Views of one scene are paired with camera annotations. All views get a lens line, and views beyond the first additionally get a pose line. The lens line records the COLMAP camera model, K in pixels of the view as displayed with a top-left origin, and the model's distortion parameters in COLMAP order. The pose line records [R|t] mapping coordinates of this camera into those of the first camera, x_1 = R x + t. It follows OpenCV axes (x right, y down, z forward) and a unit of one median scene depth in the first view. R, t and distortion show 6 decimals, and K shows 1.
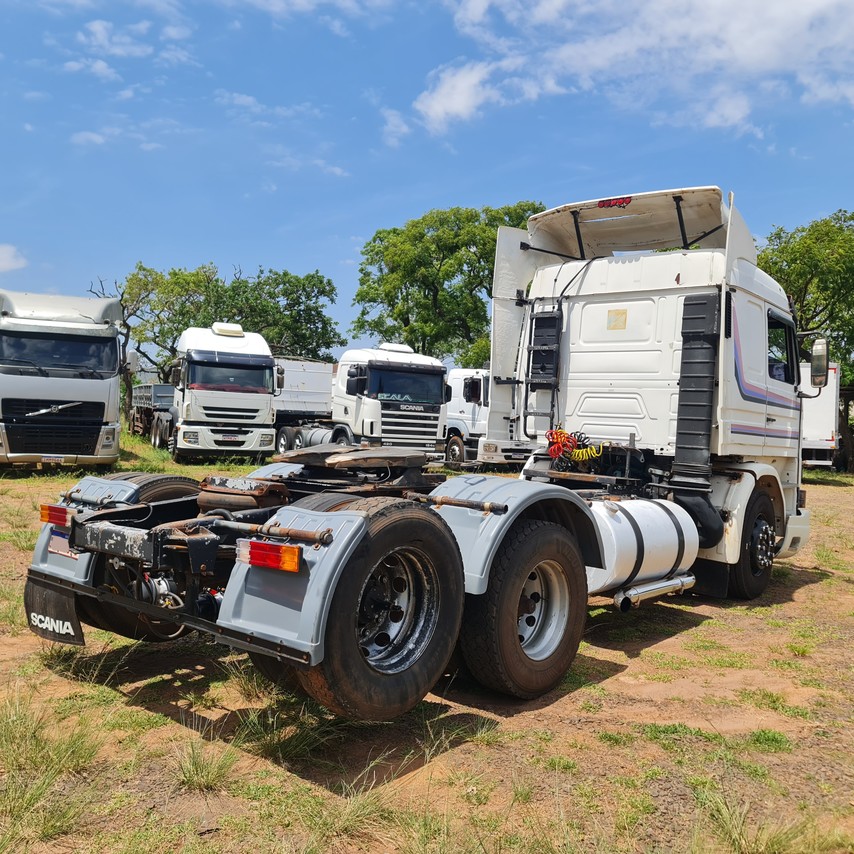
lens RADIAL K [[846.5, 0, 427.0], [0, 846.5, 427.0], [0, 0, 1]] dist [0.050187, -0.014083]
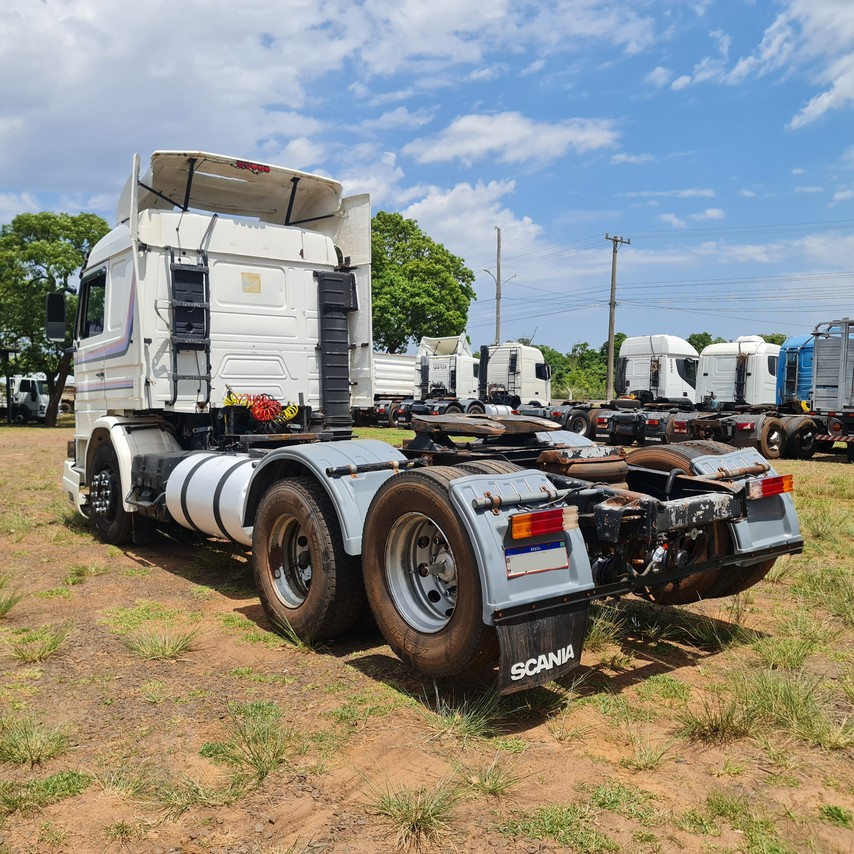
lens RADIAL K [[846.5, 0, 427.0], [0, 846.5, 427.0], [0, 0, 1]] dist [0.050187, -0.014083]
pose [[0.173118, -0.083077, 0.981391, -0.796964], [0.022573, 0.996509, 0.080375, -0.032152], [-0.984642, 0.008239, 0.174389, 0.642756]]
